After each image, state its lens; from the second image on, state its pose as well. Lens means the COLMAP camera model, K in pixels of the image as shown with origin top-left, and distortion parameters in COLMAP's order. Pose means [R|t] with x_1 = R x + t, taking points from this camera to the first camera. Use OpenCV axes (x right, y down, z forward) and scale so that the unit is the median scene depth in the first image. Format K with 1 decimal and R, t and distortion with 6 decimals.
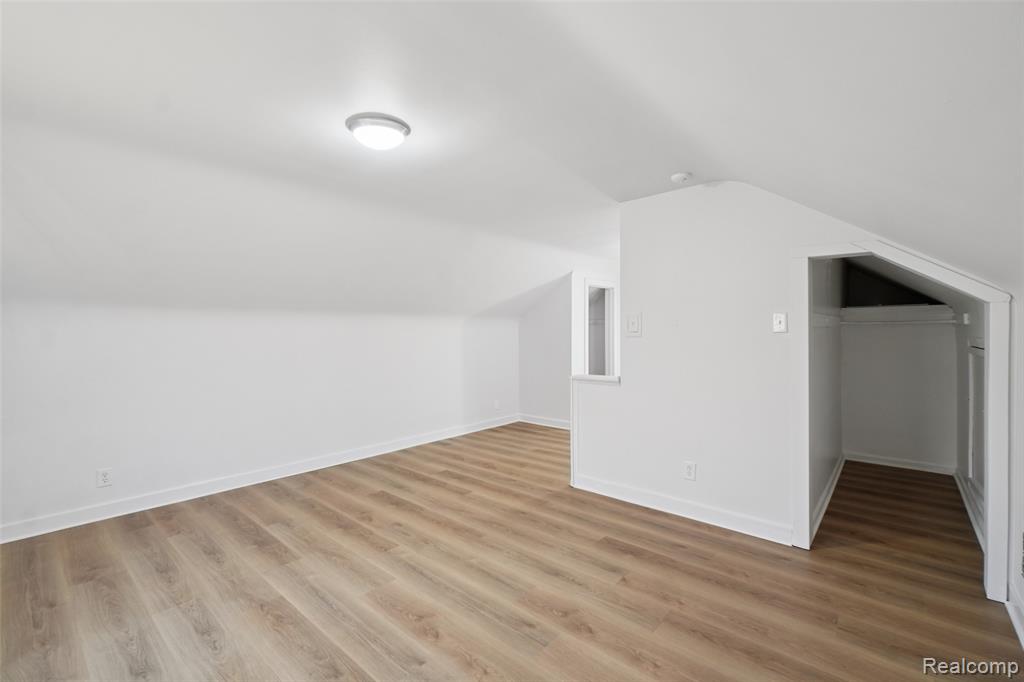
lens RADIAL K [[441.5, 0, 517.3], [0, 441.5, 336.5], [0, 0, 1]] dist [0.000487, -0.000133]
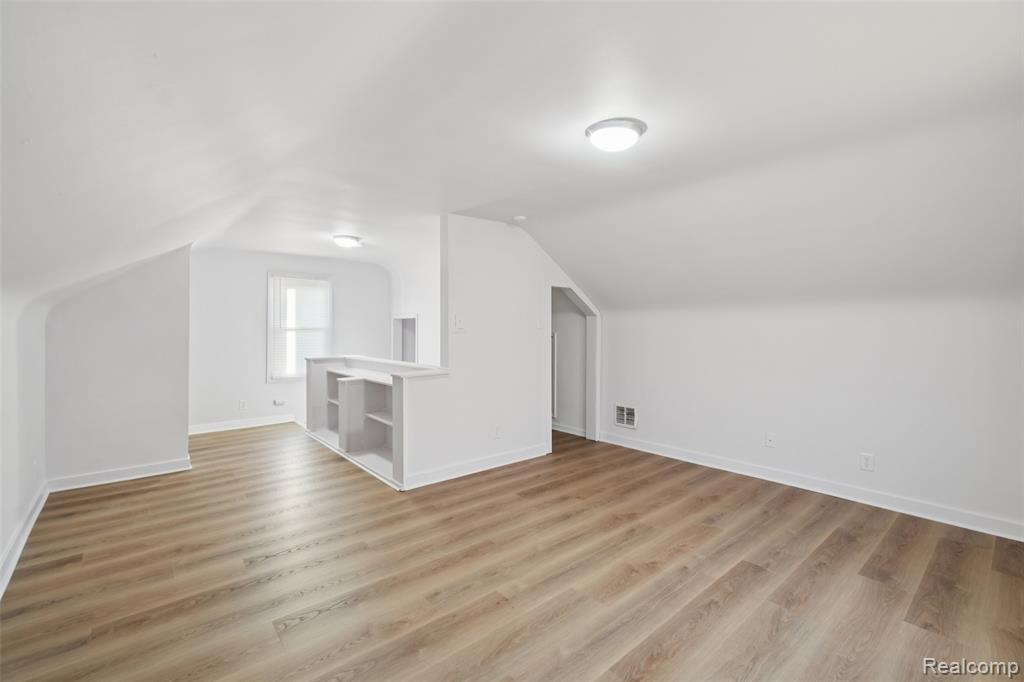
lens RADIAL K [[441.5, 0, 516.1], [0, 441.5, 335.6], [0, 0, 1]] dist [0.000487, -0.000133]
pose [[0.150200, -0.011980, 0.988583, -1.113435], [0.007022, 0.999914, 0.011050, -0.005148], [-0.988631, 0.005282, 0.150272, 0.882554]]
